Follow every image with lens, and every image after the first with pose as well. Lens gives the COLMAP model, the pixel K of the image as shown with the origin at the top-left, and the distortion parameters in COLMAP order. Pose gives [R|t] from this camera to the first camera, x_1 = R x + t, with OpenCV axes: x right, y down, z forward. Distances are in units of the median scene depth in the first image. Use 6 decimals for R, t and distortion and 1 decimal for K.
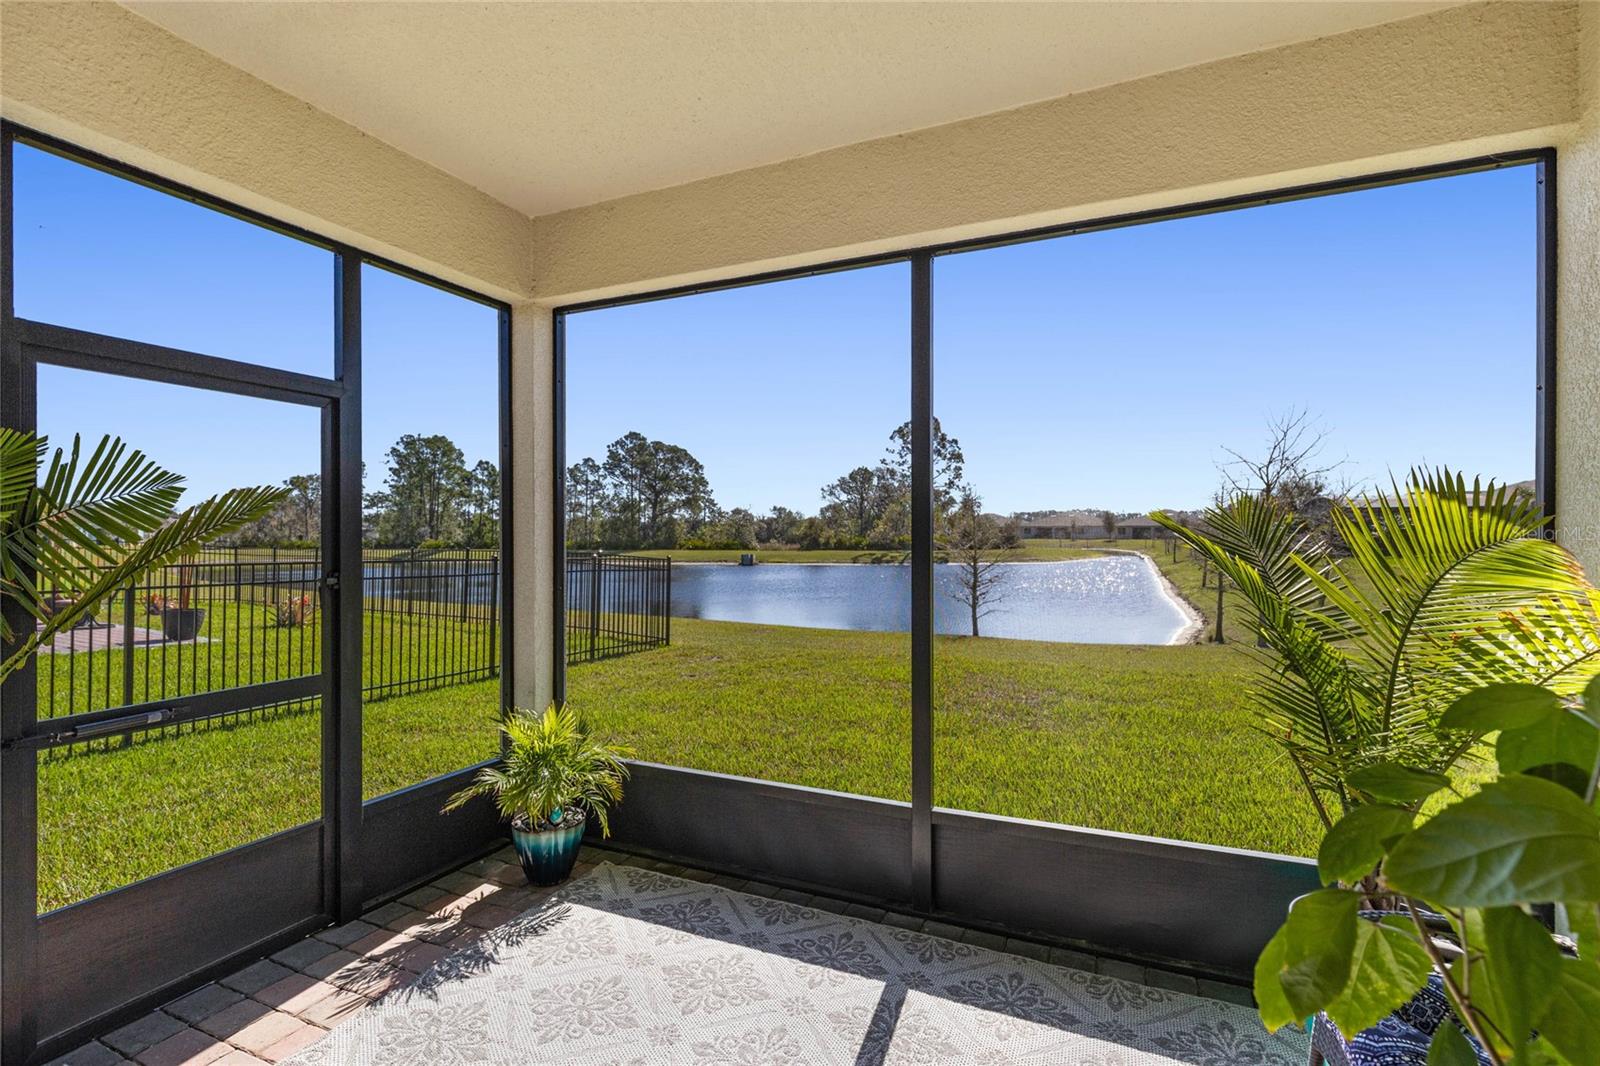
lens RADIAL K [[744.9, 0, 800.0], [0, 744.9, 533.0], [0, 0, 1]] dist [0.001373, 0.000079]
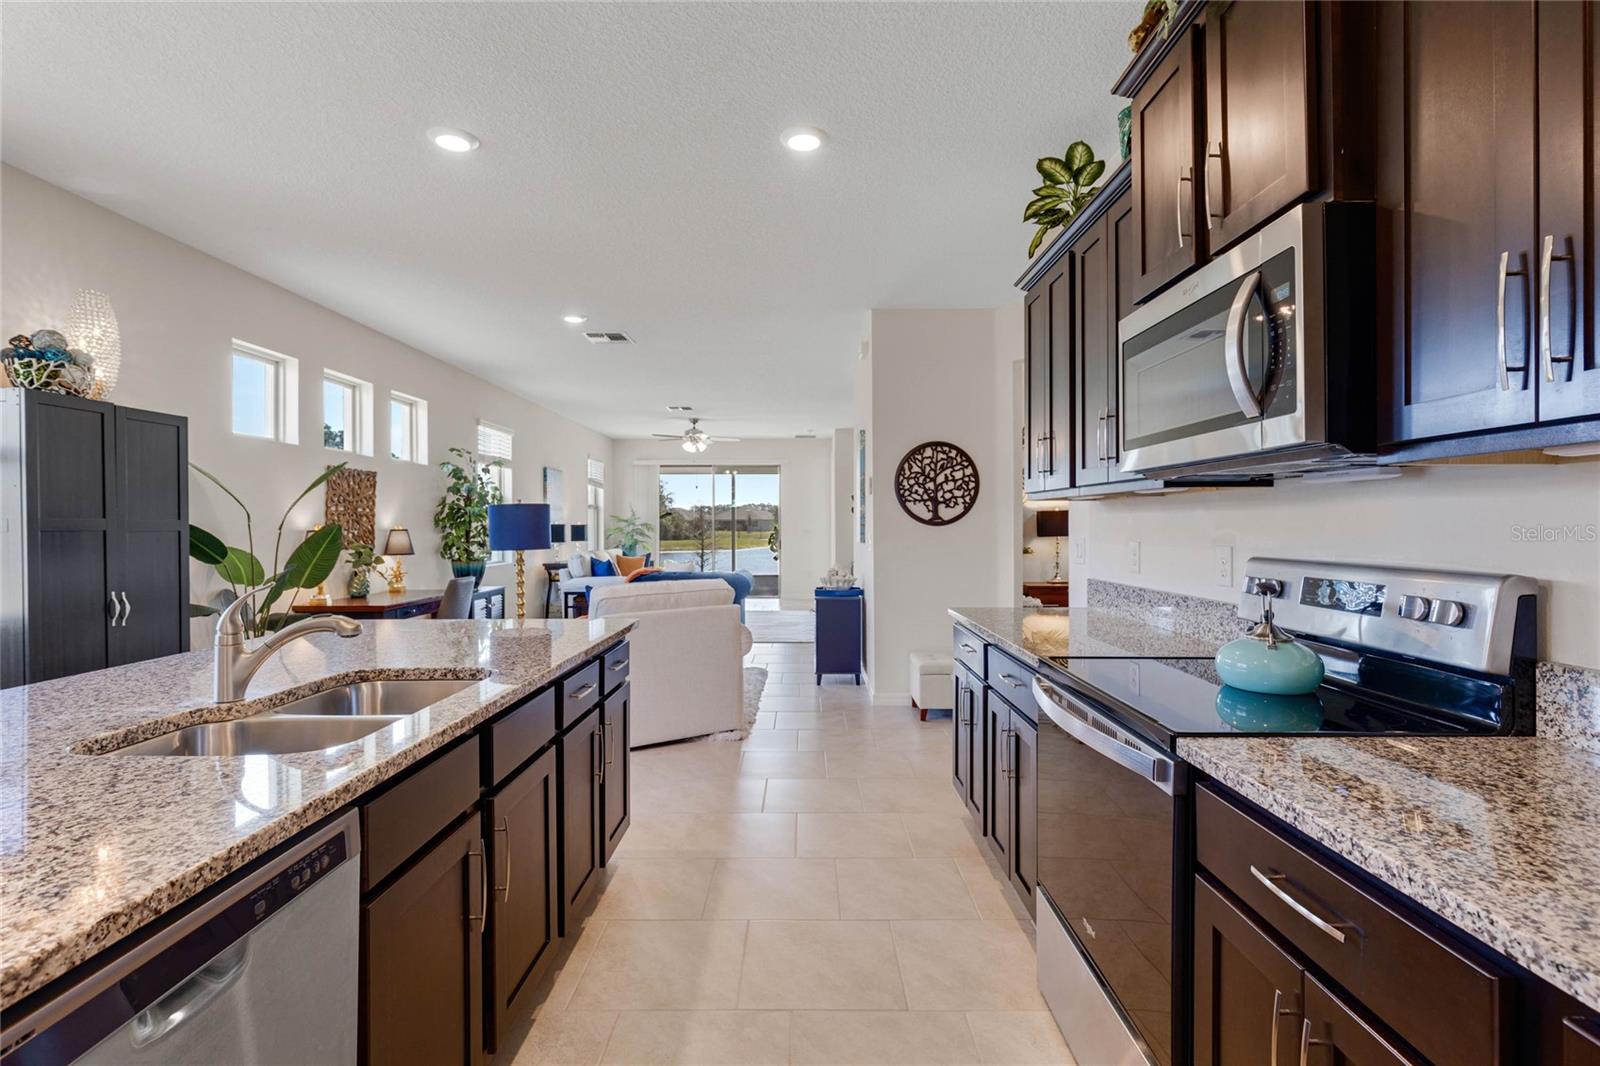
lens RADIAL K [[755.1, 0, 799.2], [0, 755.1, 537.3], [0, 0, 1]] dist [-0.004599, -0.000242]
pose [[0.913469, -0.005072, 0.406876, -0.050432], [-0.001187, 0.999885, 0.015130, 0.000143], [-0.406906, -0.014304, 0.913358, -0.129793]]
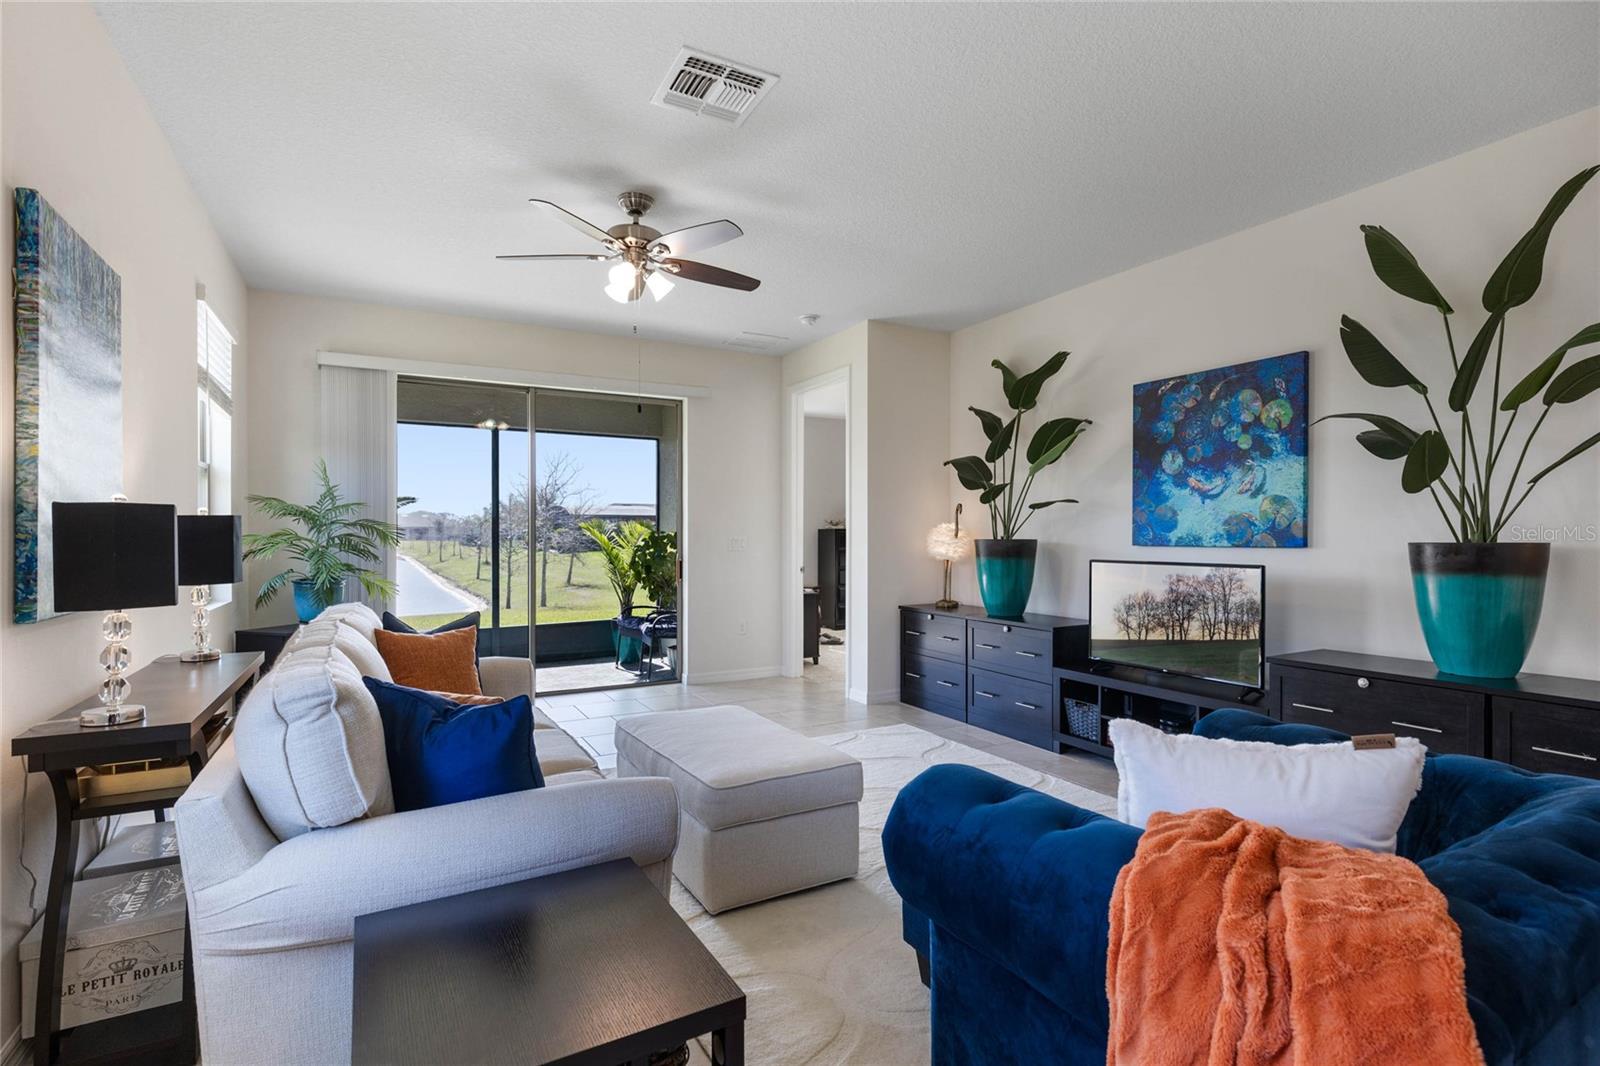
lens RADIAL K [[755.1, 0, 799.2], [0, 755.1, 537.3], [0, 0, 1]] dist [-0.004599, -0.000242]
pose [[0.597878, 0.000144, 0.801587, -0.043710], [-0.003146, 0.999993, 0.002168, 0.000644], [-0.801581, -0.003818, 0.597874, -0.048948]]
